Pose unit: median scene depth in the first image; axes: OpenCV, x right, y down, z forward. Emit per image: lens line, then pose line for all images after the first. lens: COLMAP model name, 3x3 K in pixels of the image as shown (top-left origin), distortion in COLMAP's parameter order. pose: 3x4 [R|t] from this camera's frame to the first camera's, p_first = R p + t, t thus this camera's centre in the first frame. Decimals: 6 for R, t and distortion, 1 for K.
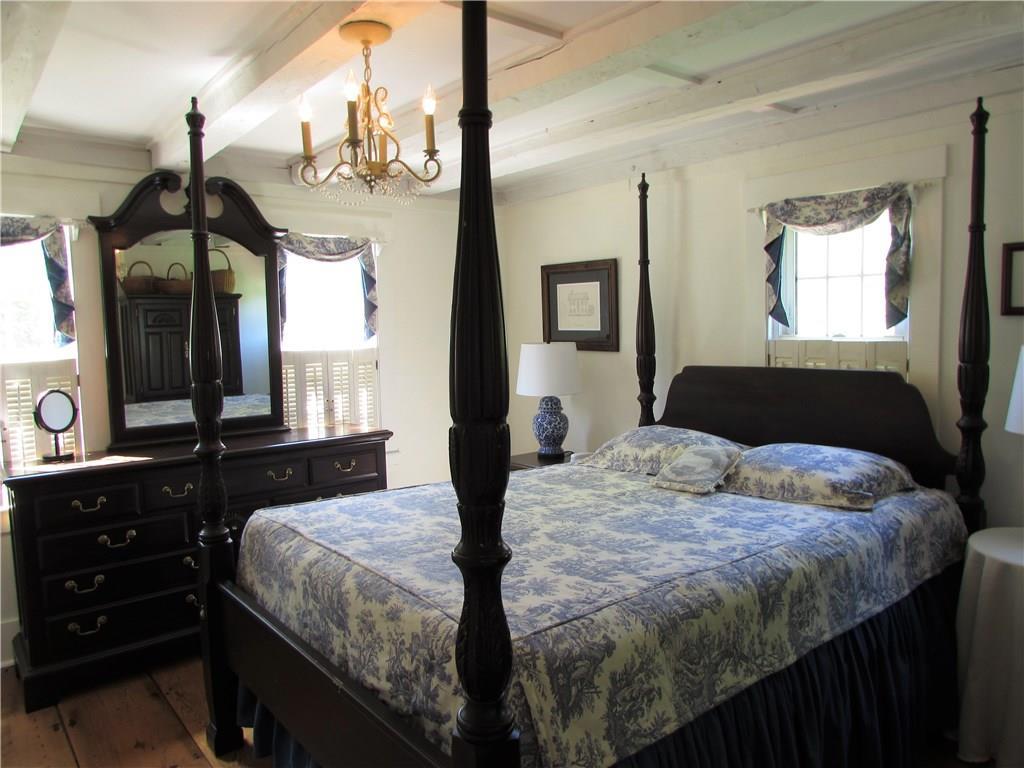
lens RADIAL K [[735.8, 0, 517.5], [0, 735.8, 375.3], [0, 0, 1]] dist [-0.047957, 0.028467]
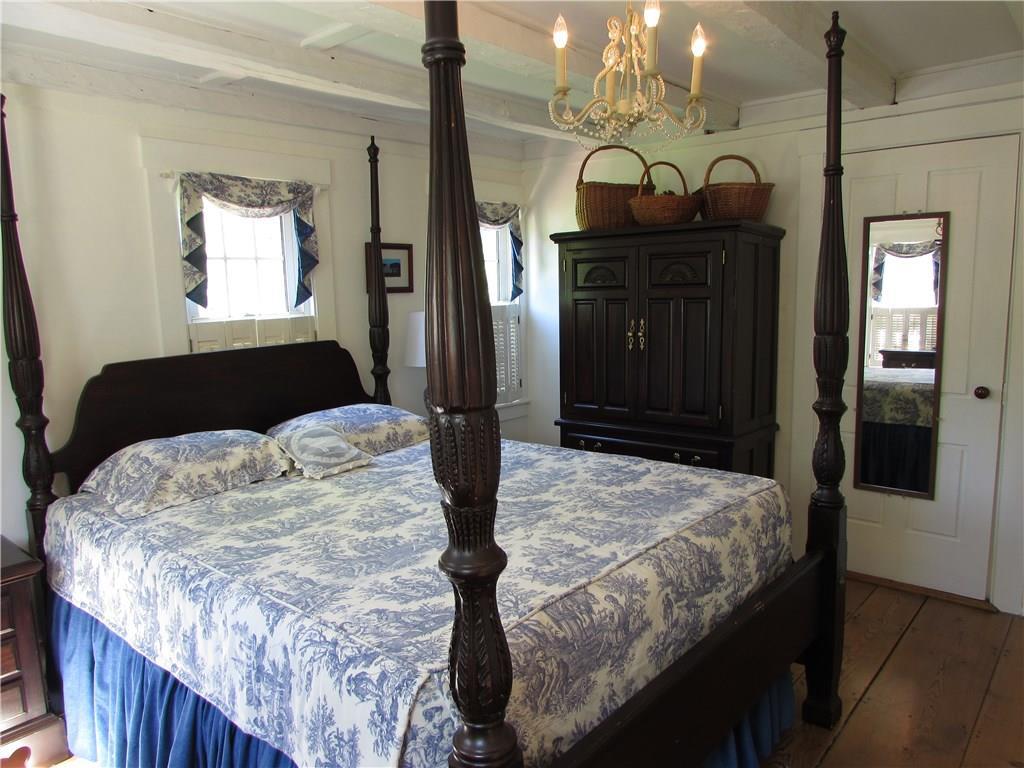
lens RADIAL K [[733.2, 0, 512.0], [0, 733.2, 384.0], [0, 0, 1]] dist [0.006119, 0.003026]
pose [[-0.157305, -0.110358, 0.981364, -0.715398], [0.108574, 0.985780, 0.128258, -0.055278], [-0.981563, 0.126726, -0.143087, 0.852405]]
